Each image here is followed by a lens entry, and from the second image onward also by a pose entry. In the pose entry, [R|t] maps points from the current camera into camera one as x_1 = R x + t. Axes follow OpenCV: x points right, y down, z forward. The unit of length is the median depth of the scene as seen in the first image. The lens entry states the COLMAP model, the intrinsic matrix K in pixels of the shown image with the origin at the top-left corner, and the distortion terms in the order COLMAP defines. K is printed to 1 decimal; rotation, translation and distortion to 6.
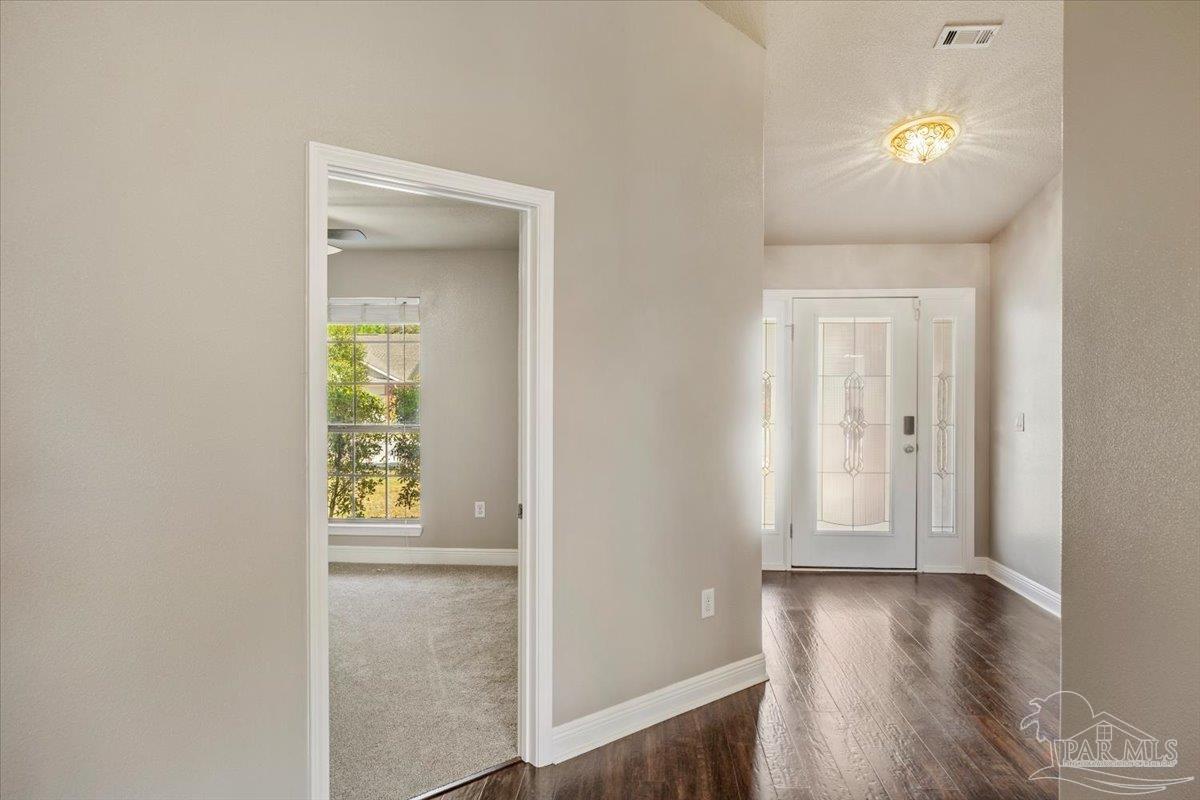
lens RADIAL K [[761.6, 0, 579.5], [0, 761.6, 389.9], [0, 0, 1]] dist [-0.001951, -0.001240]
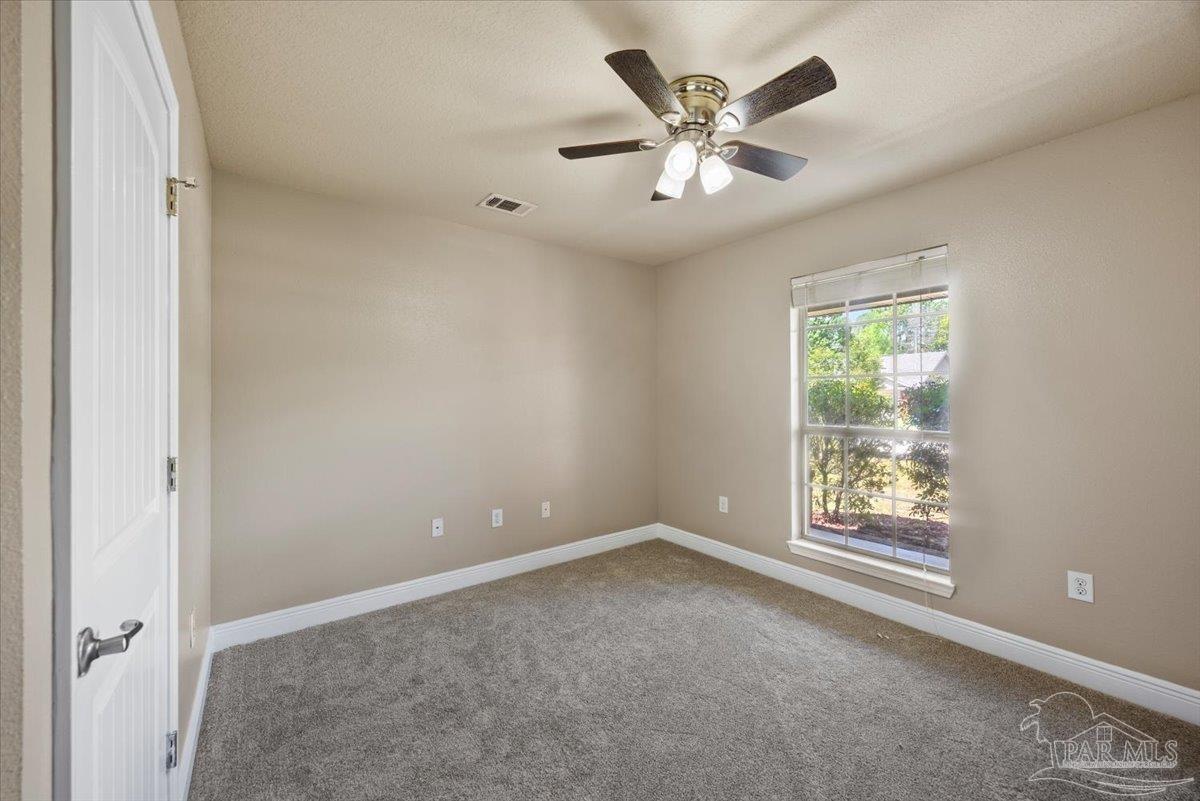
lens RADIAL K [[462.5, 0, 598.3], [0, 462.5, 393.1], [0, 0, 1]] dist [0.001811, 0.000067]
pose [[0.674962, -0.005500, -0.737832, -0.079027], [0.001427, 0.999980, -0.006149, 0.008960], [0.737851, 0.003097, 0.674957, 0.334595]]
